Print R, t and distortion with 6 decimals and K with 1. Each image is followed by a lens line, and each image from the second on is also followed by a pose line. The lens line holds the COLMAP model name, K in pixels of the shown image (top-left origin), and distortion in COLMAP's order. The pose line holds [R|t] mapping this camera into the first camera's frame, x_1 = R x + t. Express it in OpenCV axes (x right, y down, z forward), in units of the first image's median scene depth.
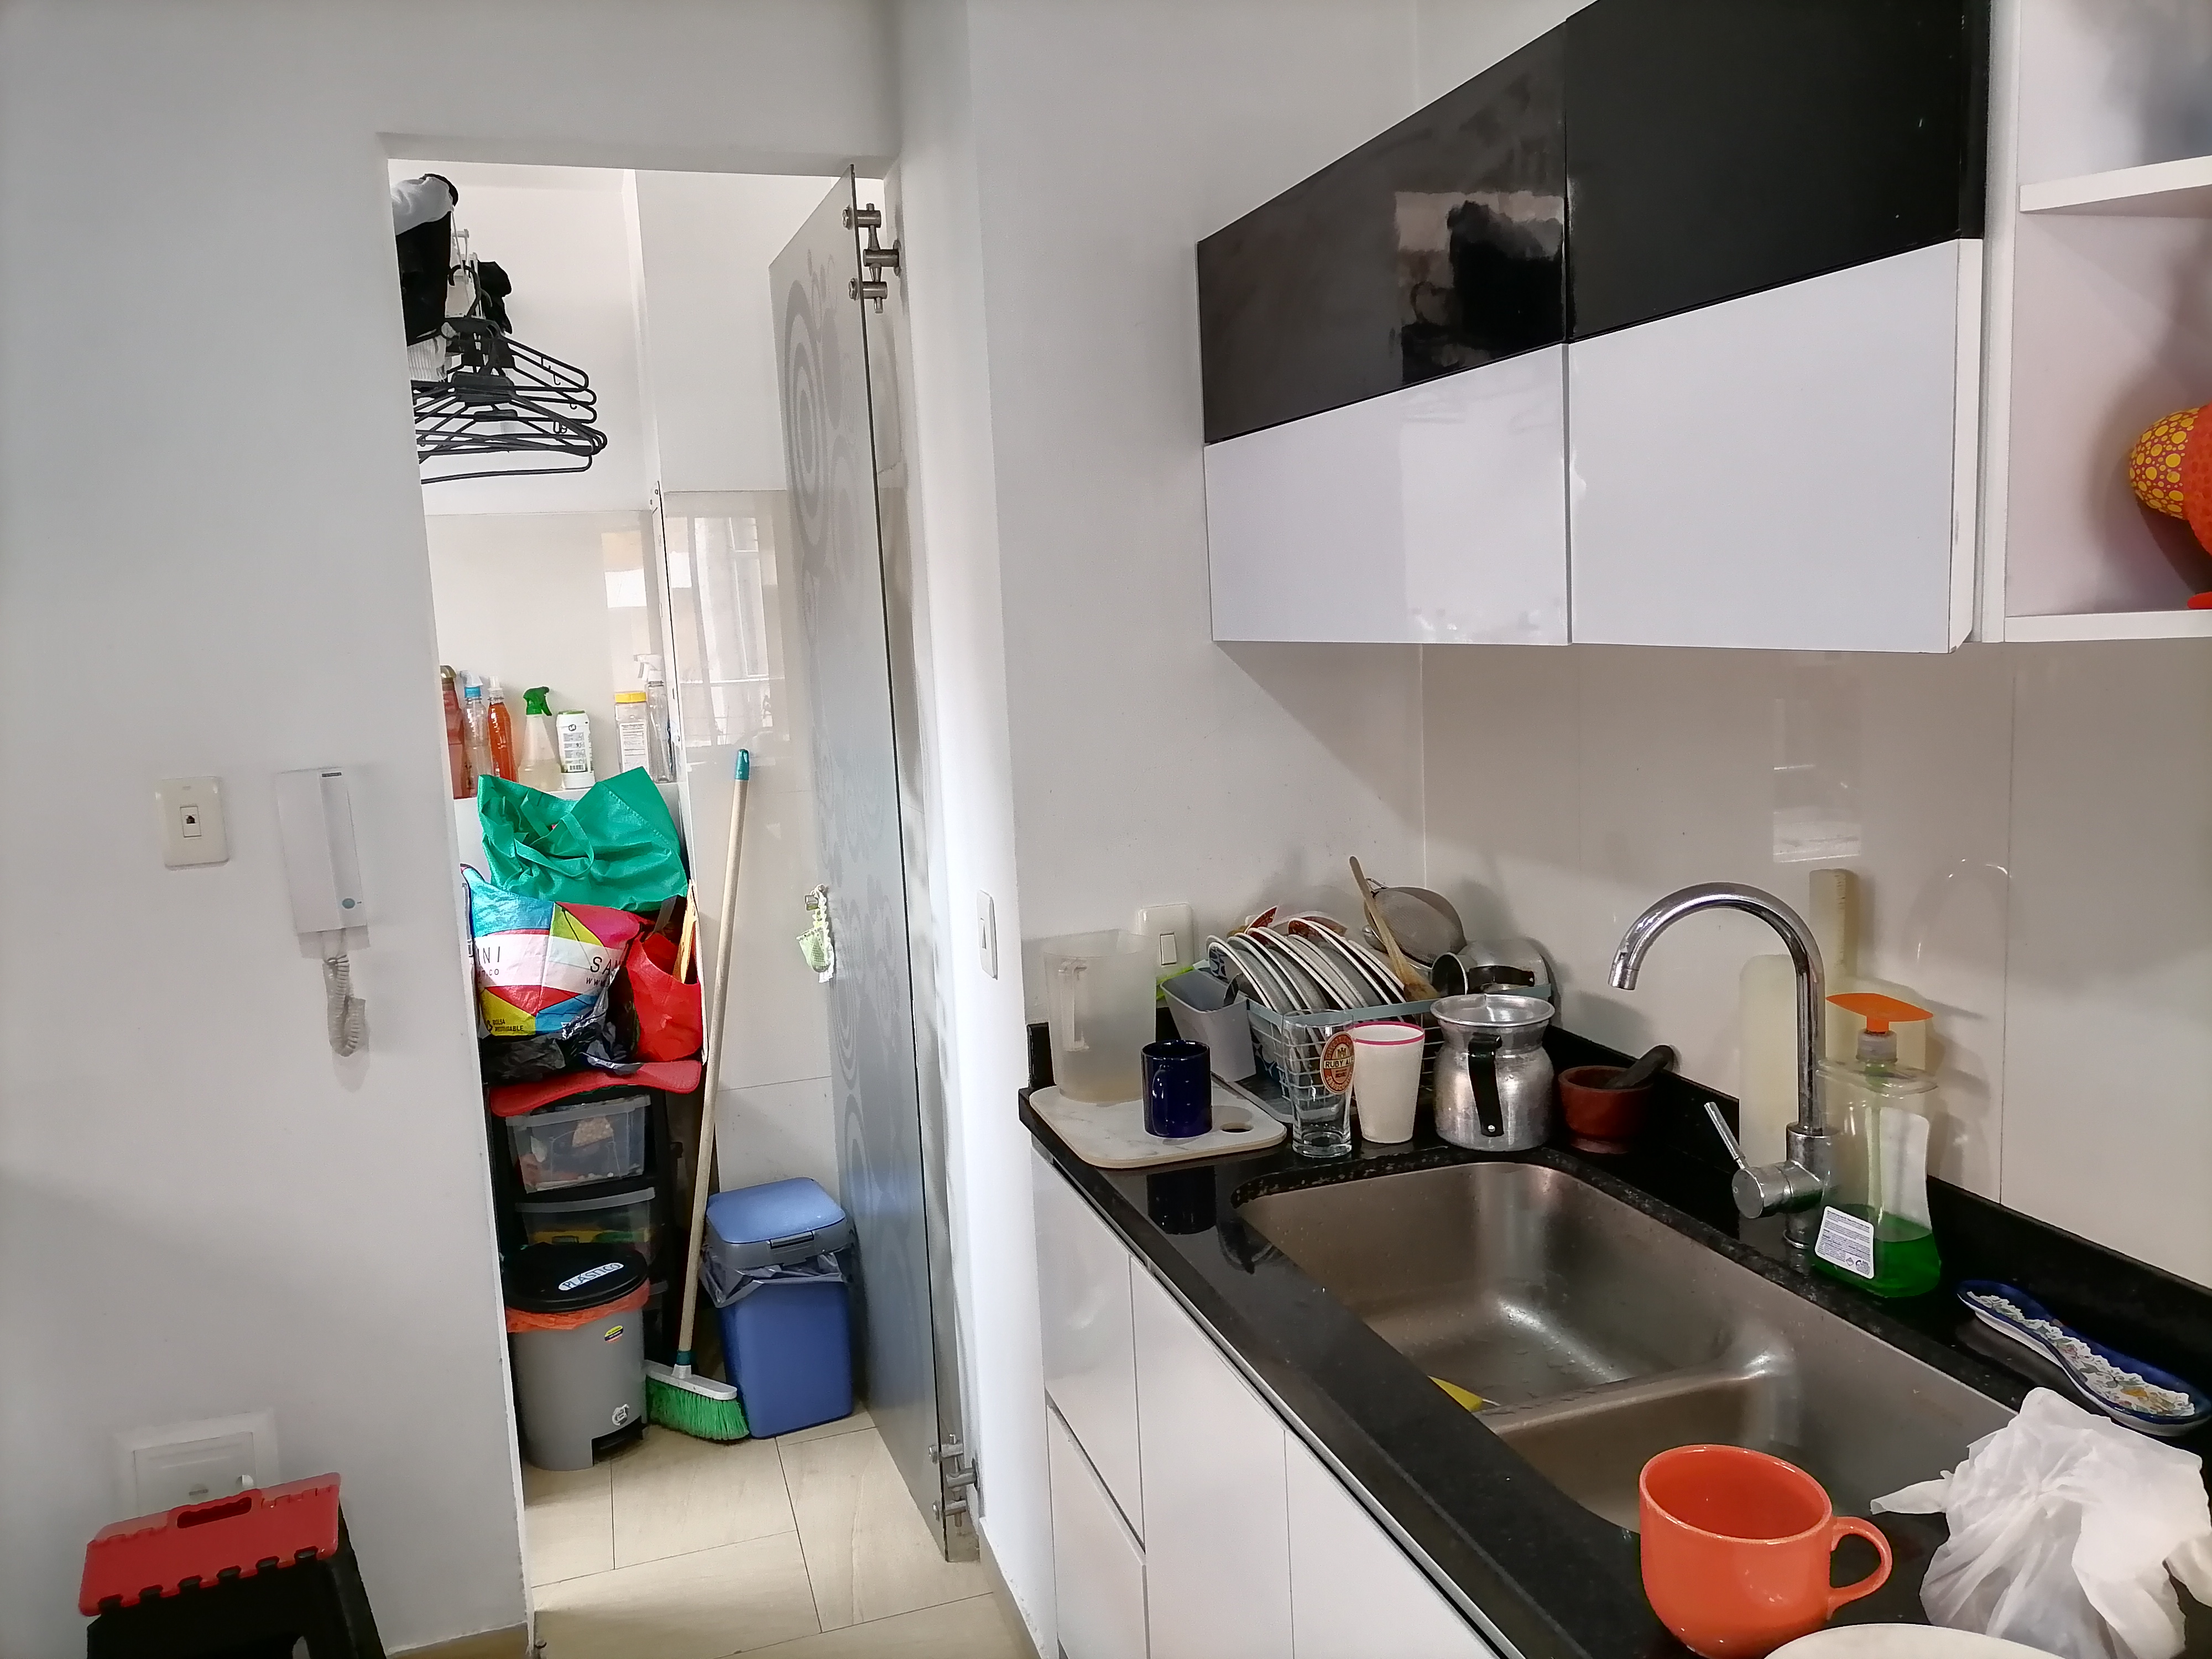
lens RADIAL K [[1641.4, 0, 1101.9], [0, 1641.4, 836.8], [0, 0, 1]] dist [0.040830, -0.034549]
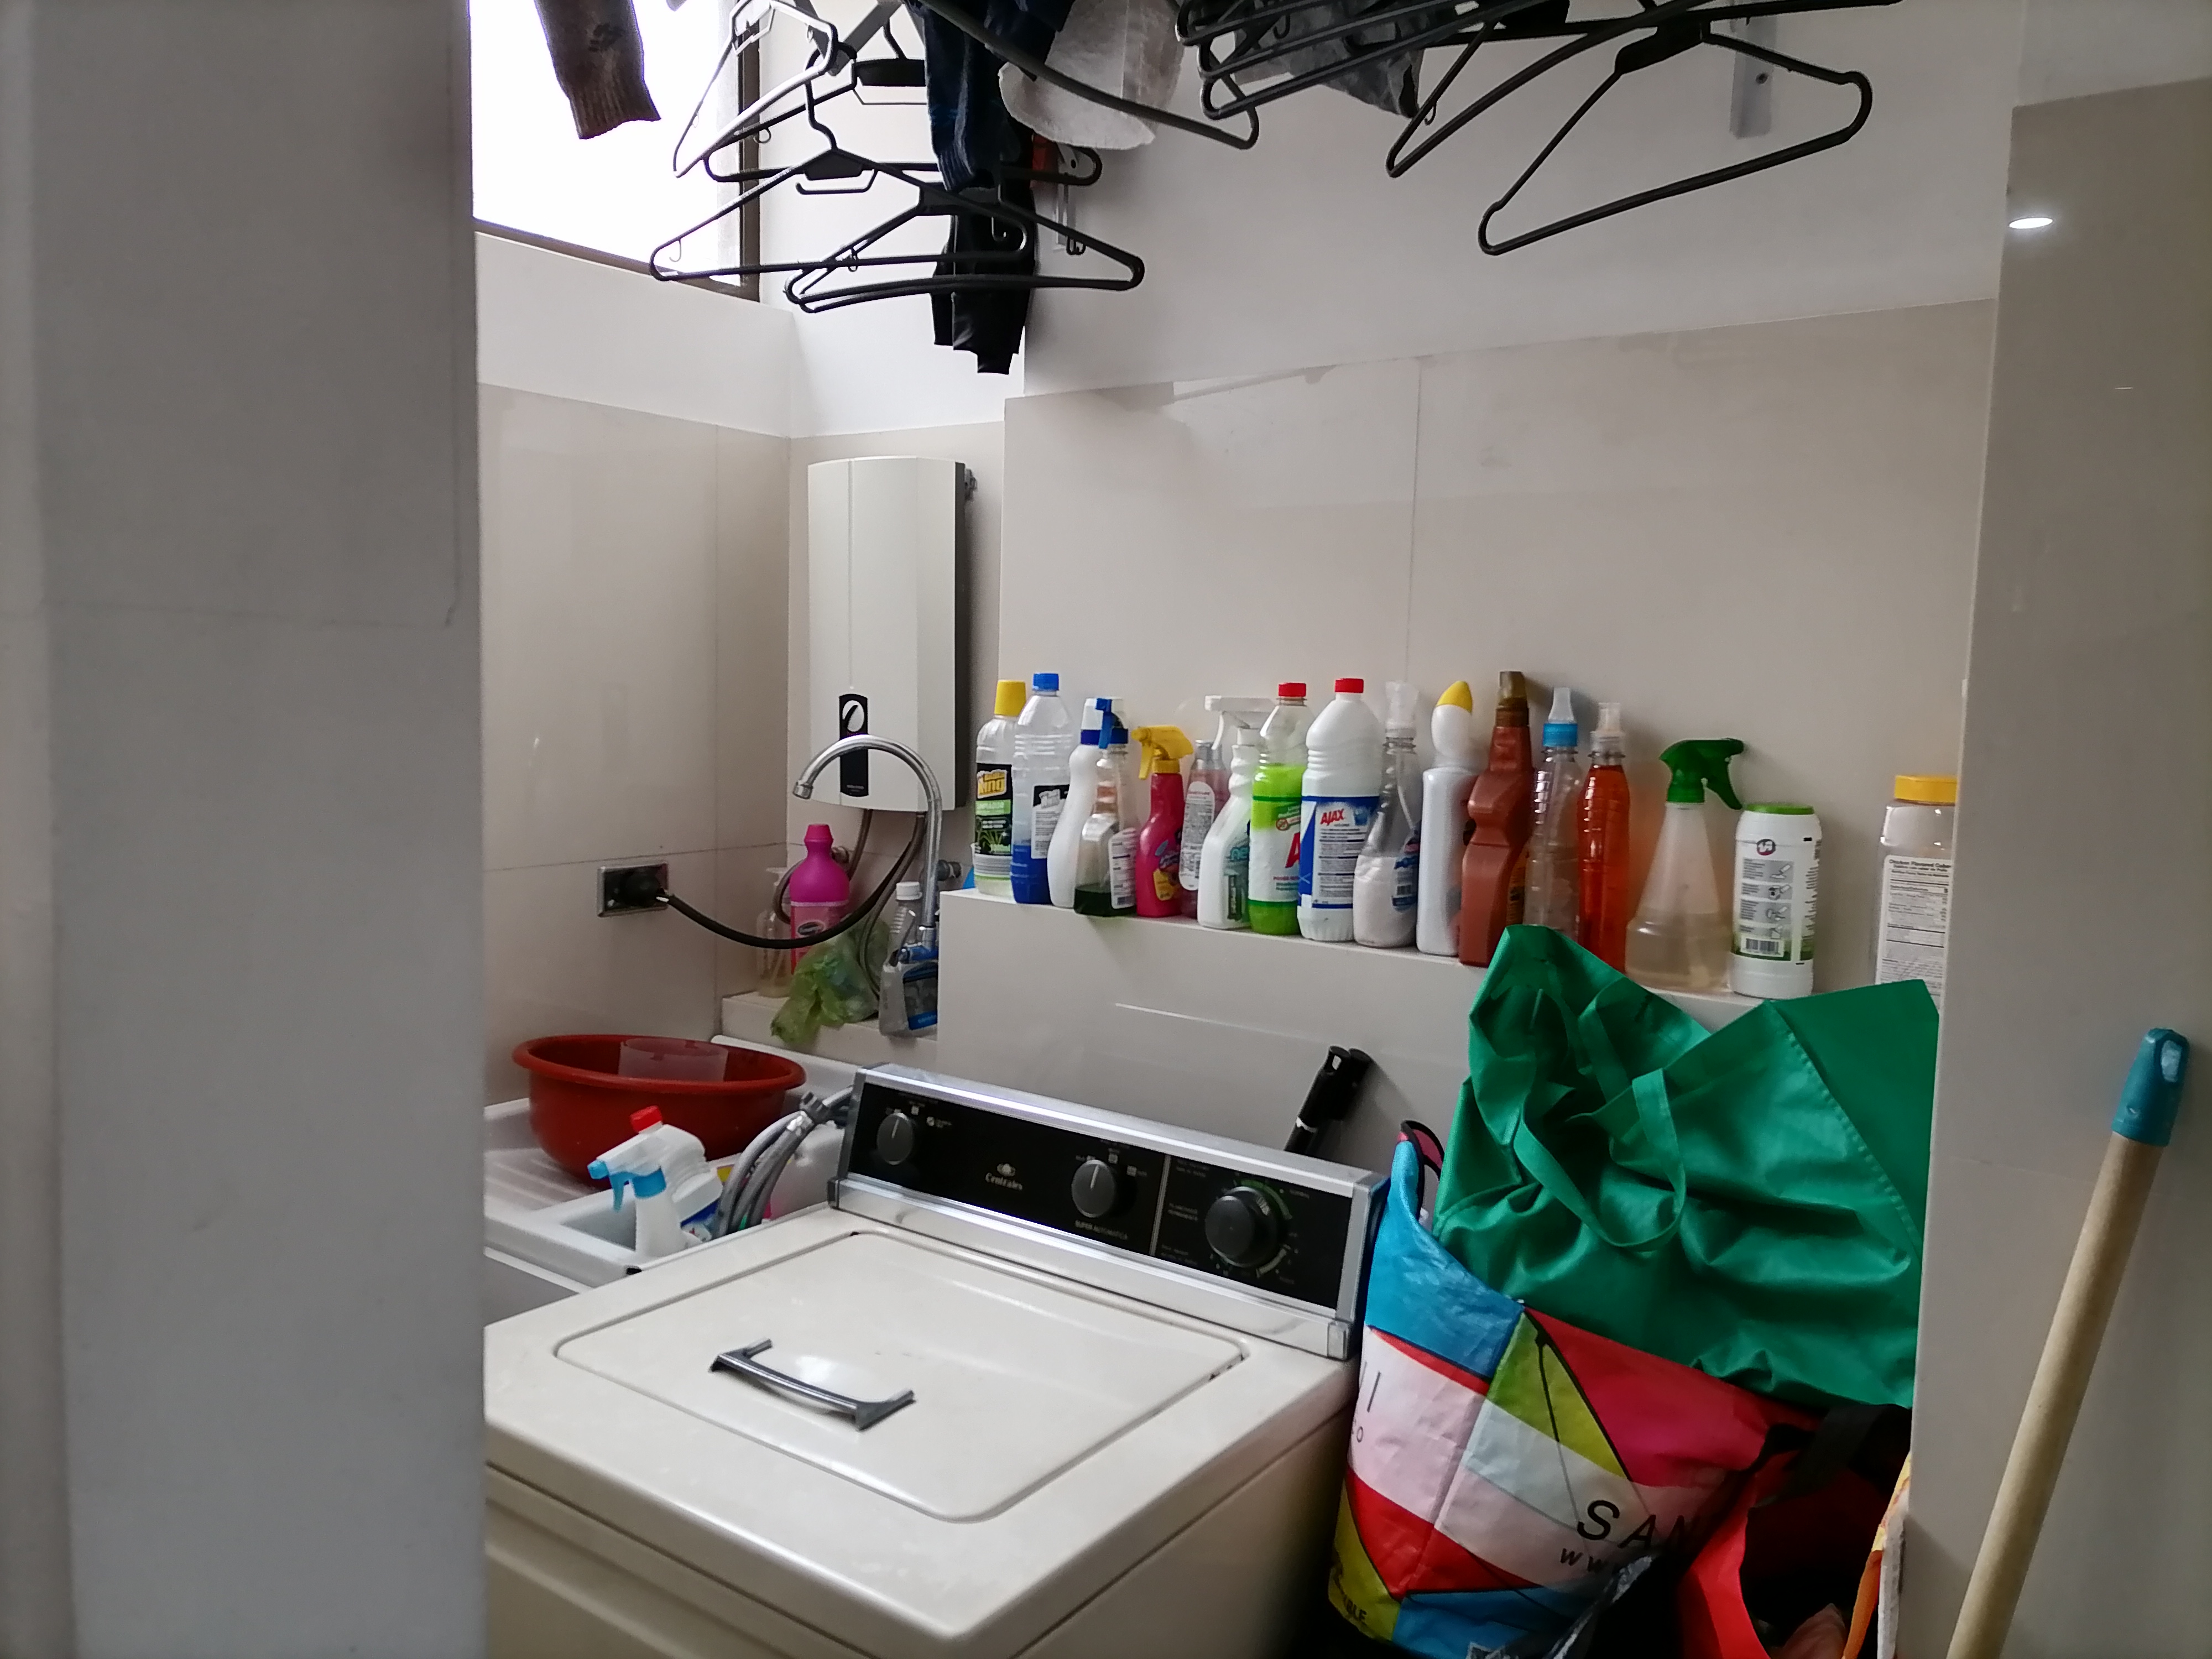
lens RADIAL K [[1641.4, 0, 1104.4], [0, 1641.4, 825.1], [0, 0, 1]] dist [0.040830, -0.034549]
pose [[0.591173, 0.141720, -0.793996, -0.103353], [-0.164593, 0.984923, 0.053251, -0.069427], [0.789572, 0.099206, 0.605586, 0.659270]]
